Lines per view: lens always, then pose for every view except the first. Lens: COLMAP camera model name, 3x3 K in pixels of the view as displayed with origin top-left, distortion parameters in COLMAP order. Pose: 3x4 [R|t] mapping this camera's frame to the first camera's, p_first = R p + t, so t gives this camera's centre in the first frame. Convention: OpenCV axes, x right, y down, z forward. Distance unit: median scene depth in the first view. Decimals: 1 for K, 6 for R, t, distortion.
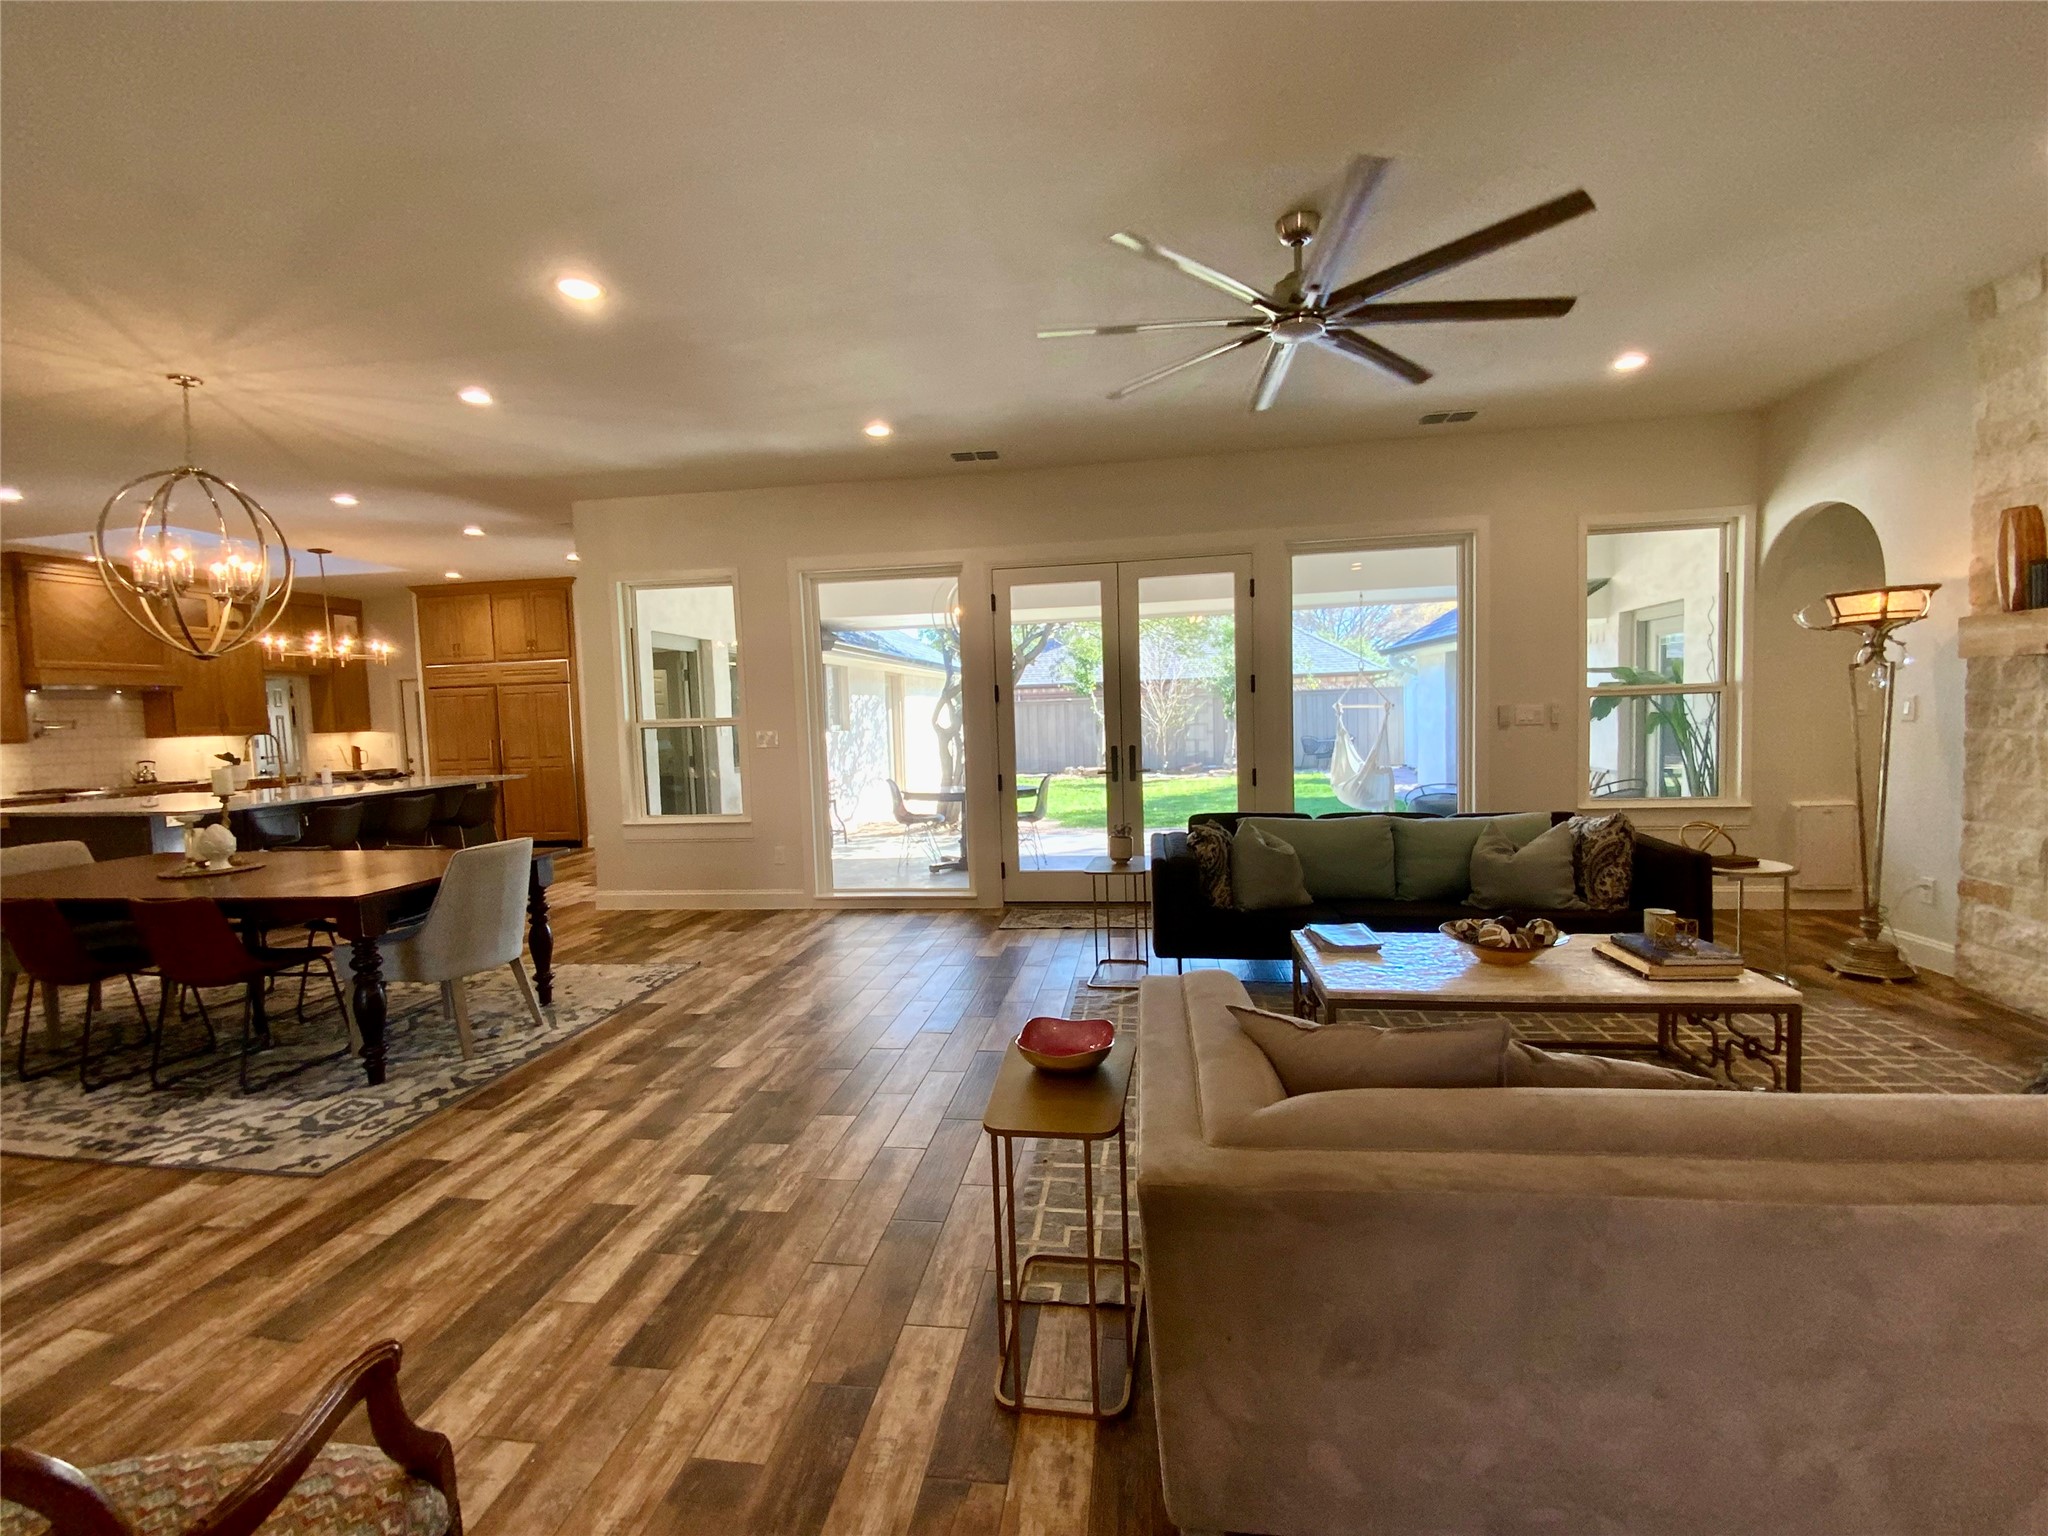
lens RADIAL K [[885.1, 0, 1024.0], [0, 885.1, 768.0], [0, 0, 1]] dist [0.033250, -0.023636]
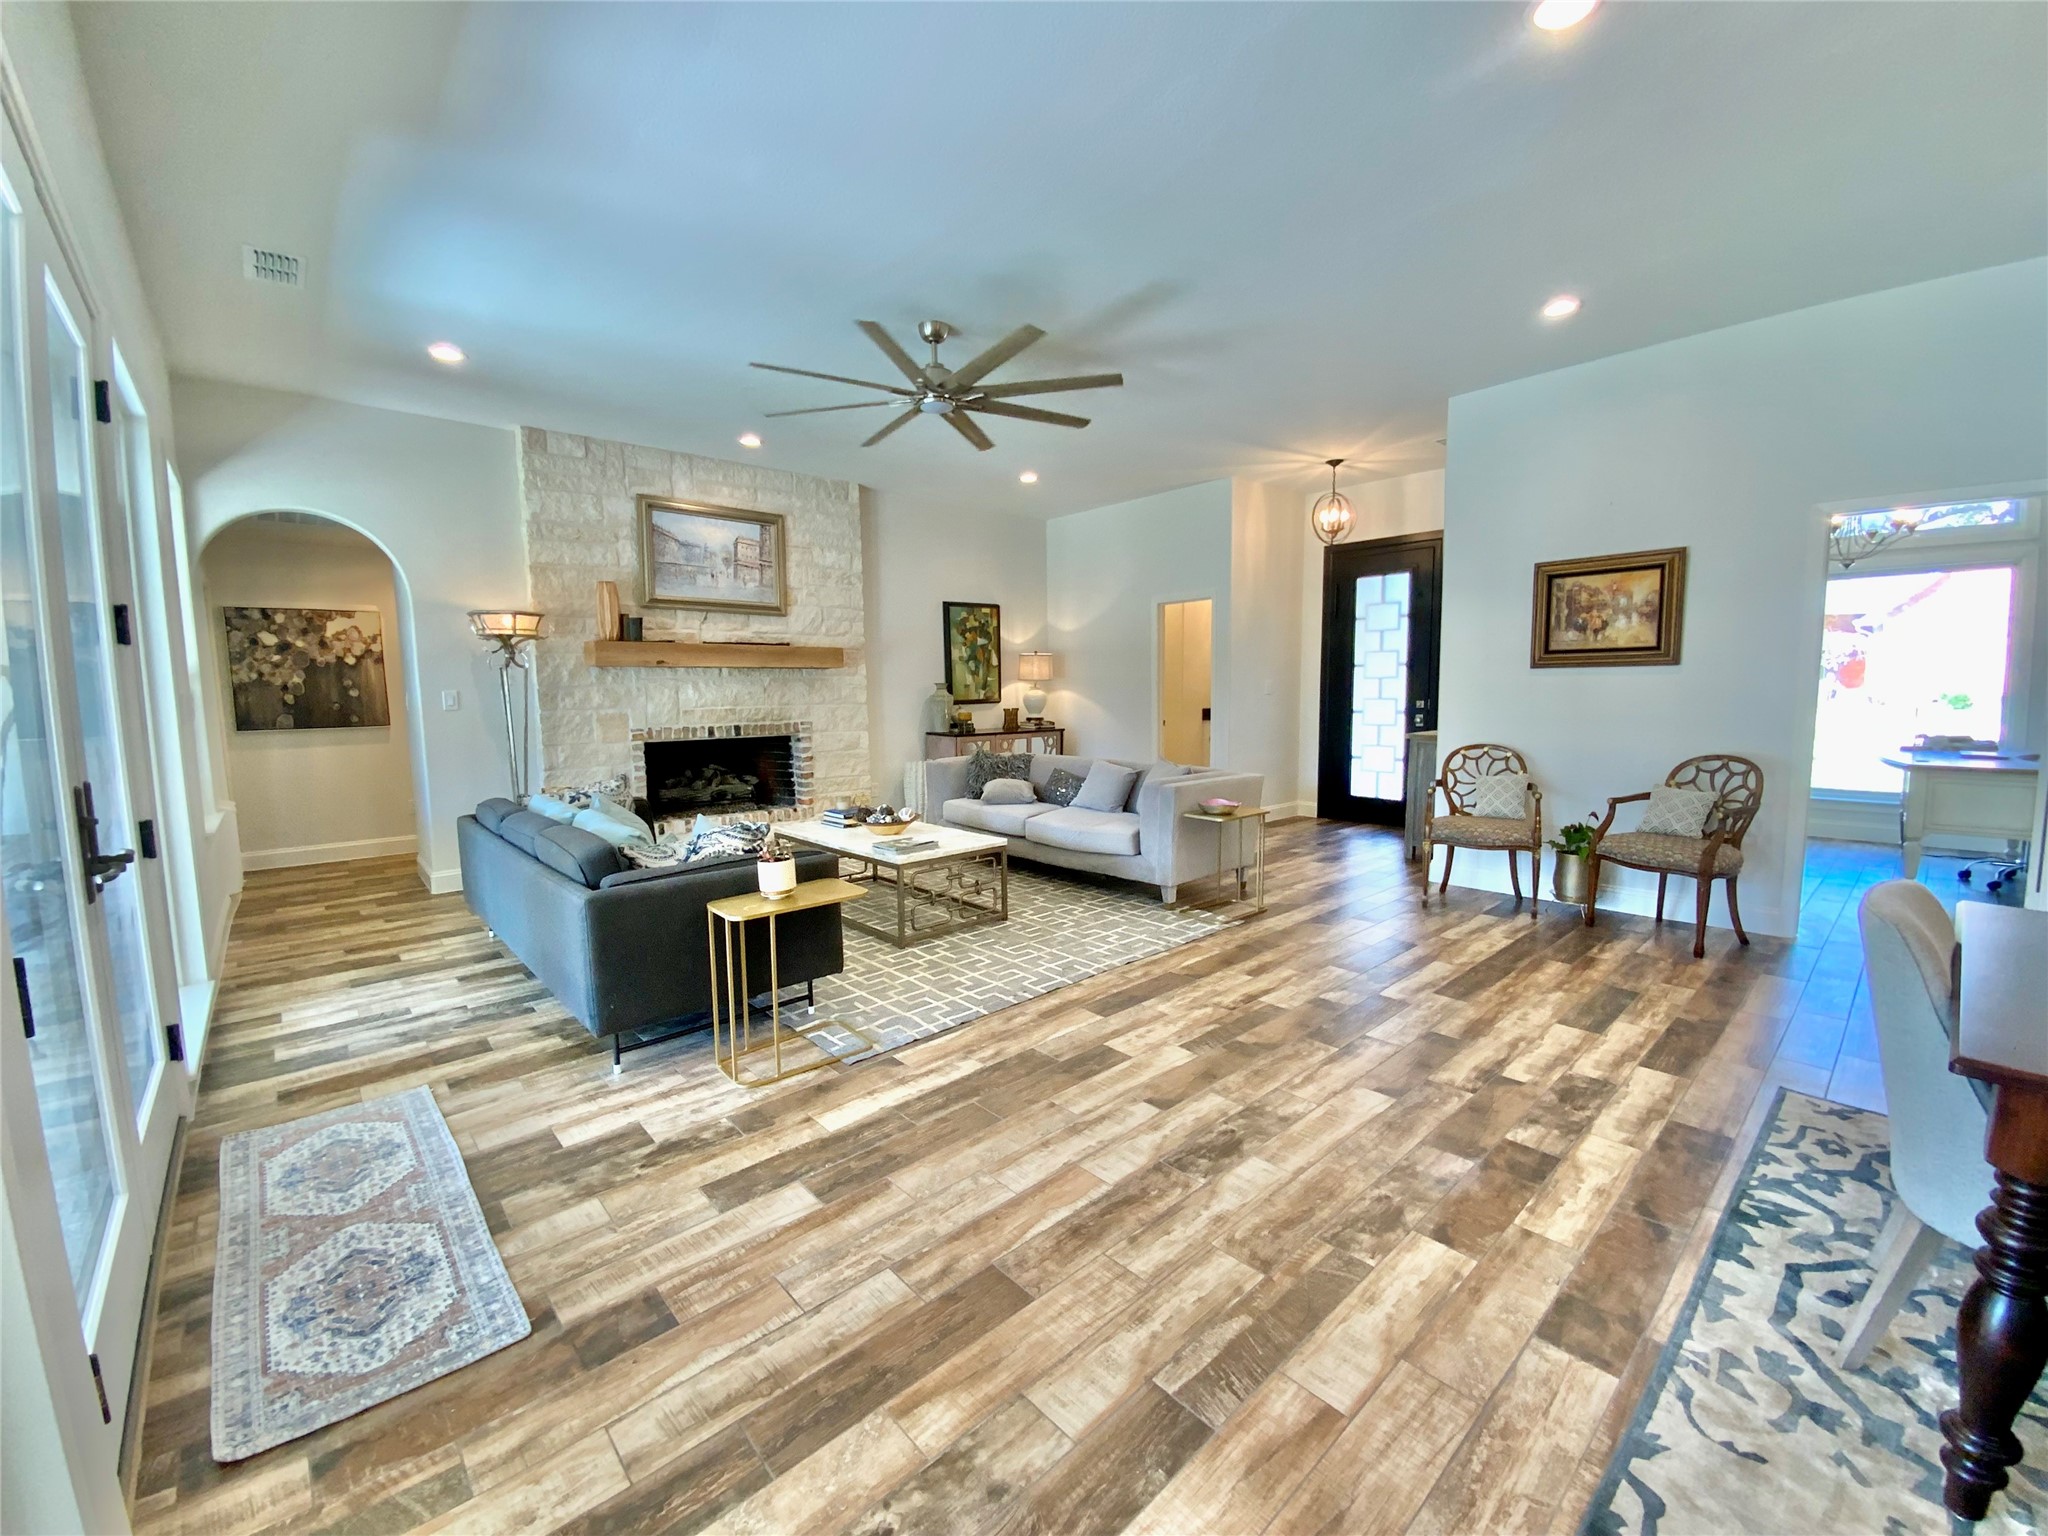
lens RADIAL K [[826.2, 0, 1028.4], [0, 826.2, 773.6], [0, 0, 1]] dist [0.024503, -0.019918]
pose [[-0.768997, -0.024271, 0.638791, -0.591046], [0.076857, 0.988520, 0.130082, -0.069095], [-0.634615, 0.149128, -0.758304, 1.801159]]
